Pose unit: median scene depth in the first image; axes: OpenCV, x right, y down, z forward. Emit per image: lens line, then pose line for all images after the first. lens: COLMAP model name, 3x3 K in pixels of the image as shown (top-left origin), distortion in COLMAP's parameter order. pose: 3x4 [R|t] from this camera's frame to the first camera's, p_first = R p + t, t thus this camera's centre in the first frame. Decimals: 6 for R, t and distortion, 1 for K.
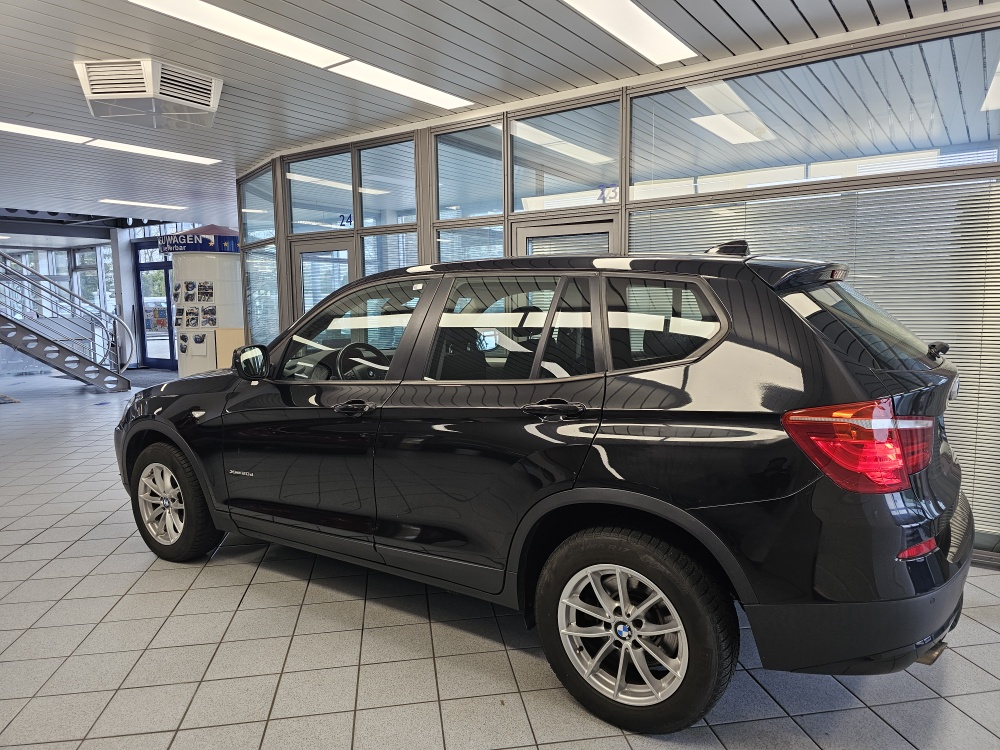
lens RADIAL K [[654.5, 0, 501.6], [0, 654.5, 358.6], [0, 0, 1]] dist [0.035507, 0.000175]
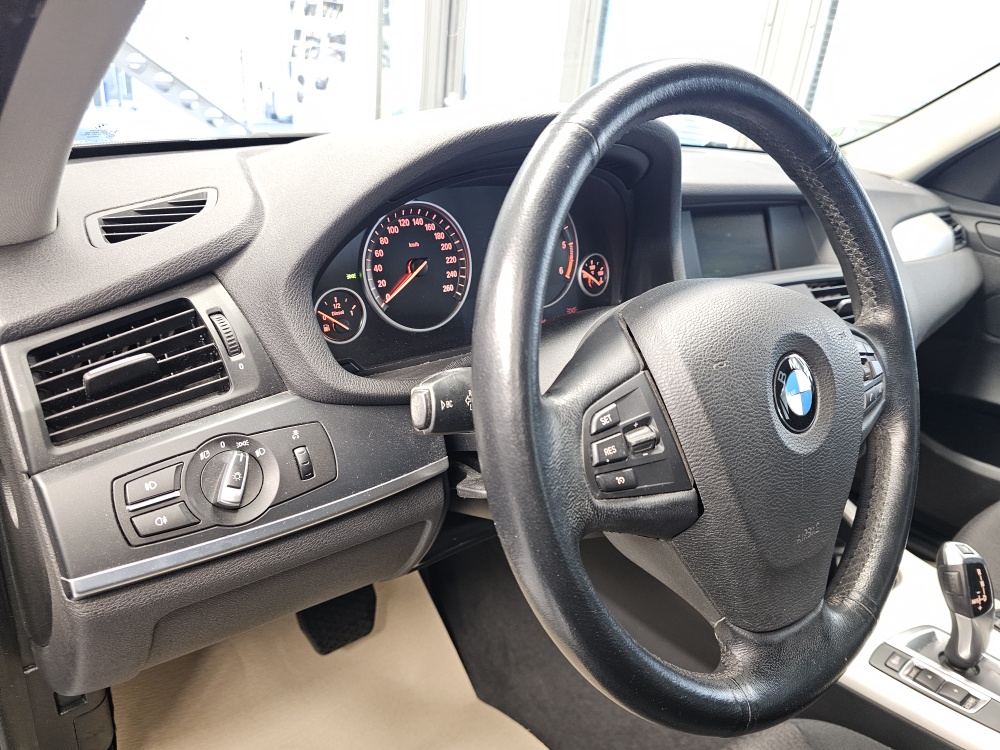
lens RADIAL K [[681.2, 0, 504.4], [0, 681.2, 370.2], [0, 0, 1]] dist [0.067202, -0.086717]
pose [[0.954402, 0.206809, -0.215283, -0.084107], [-0.132617, 0.939815, 0.314898, -0.001936], [0.267450, -0.271989, 0.924388, 0.347725]]
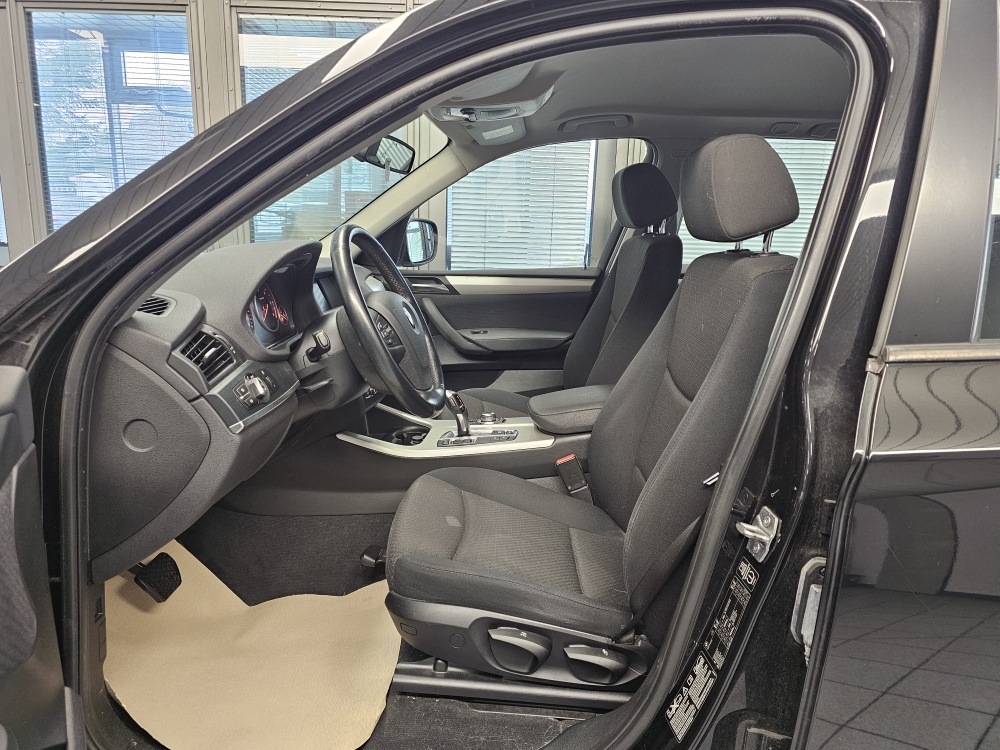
lens RADIAL K [[671.9, 0, 504.8], [0, 671.9, 365.2], [0, 0, 1]] dist [0.096607, -0.110619]
pose [[0.834350, -0.073754, 0.546278, -0.140457], [0.009349, 0.992759, 0.119756, 0.004249], [-0.551155, -0.094811, 0.828999, 0.257877]]
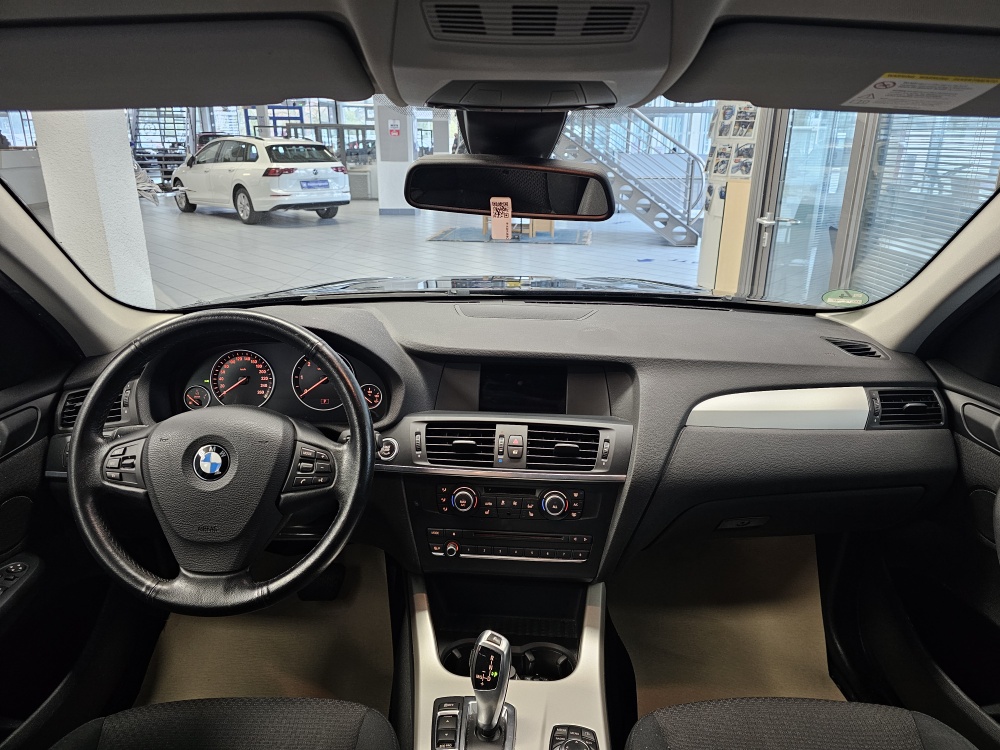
lens RADIAL K [[671.9, 0, 504.8], [0, 671.9, 365.2], [0, 0, 1]] dist [0.096607, -0.110619]
pose [[0.568258, 0.276864, -0.774873, 0.024005], [-0.088336, 0.956778, 0.277078, -0.033984], [0.818095, -0.089003, 0.568154, 0.375203]]
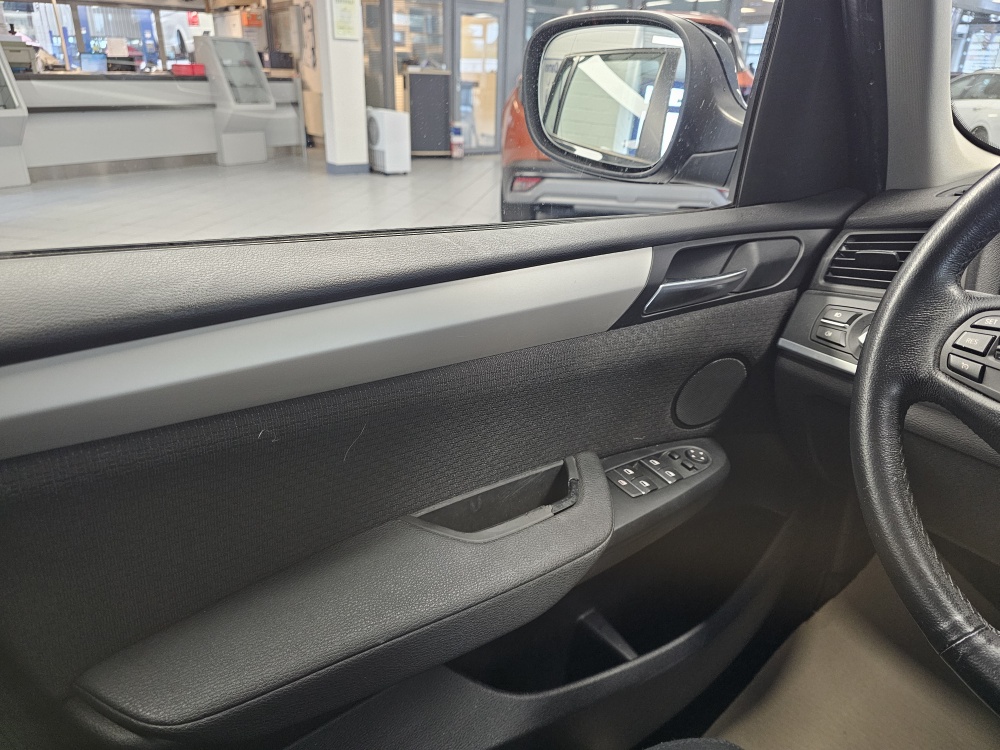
lens RADIAL K [[681.6, 0, 495.0], [0, 681.6, 373.0], [0, 0, 1]] dist [0.063943, -0.073947]
pose [[-0.318760, 0.384056, -0.866541, -0.032187], [-0.105978, 0.894057, 0.435236, -0.001406], [0.941892, 0.230571, -0.244288, 0.364811]]
